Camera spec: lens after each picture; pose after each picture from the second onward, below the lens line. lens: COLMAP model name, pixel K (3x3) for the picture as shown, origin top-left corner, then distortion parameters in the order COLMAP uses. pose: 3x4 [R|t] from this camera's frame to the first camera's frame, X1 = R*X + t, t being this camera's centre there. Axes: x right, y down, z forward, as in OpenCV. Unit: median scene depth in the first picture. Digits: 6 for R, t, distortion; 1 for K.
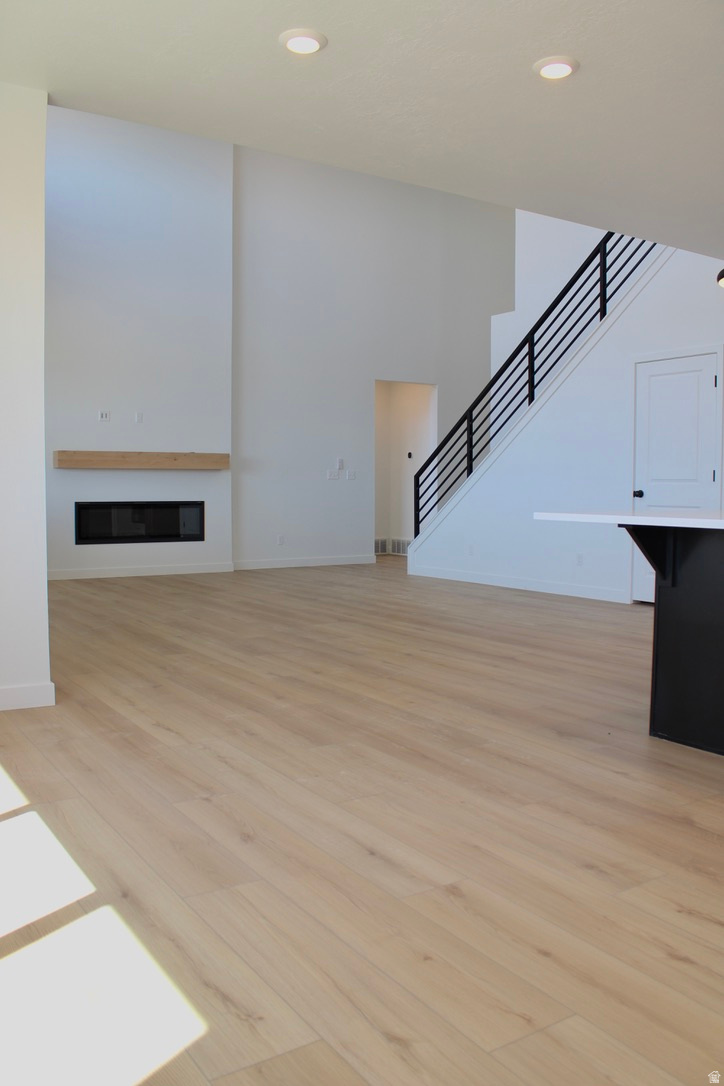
lens RADIAL K [[907.7, 0, 362.0], [0, 907.7, 543.0], [0, 0, 1]] dist [-0.155492, 0.135801]
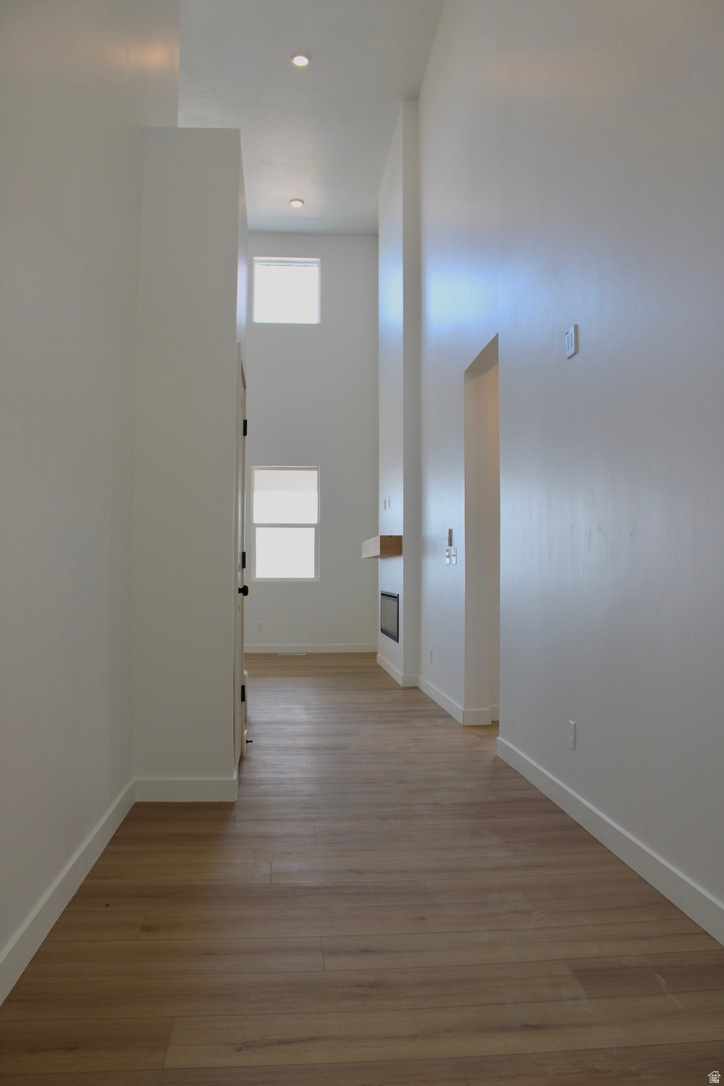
lens RADIAL K [[907.7, 0, 362.0], [0, 907.7, 543.0], [0, 0, 1]] dist [-0.155492, 0.135801]
pose [[0.474581, 0.034556, 0.879533, -0.816818], [0.054912, 0.996120, -0.068766, -0.060271], [-0.878497, 0.080932, 0.470842, 0.855801]]
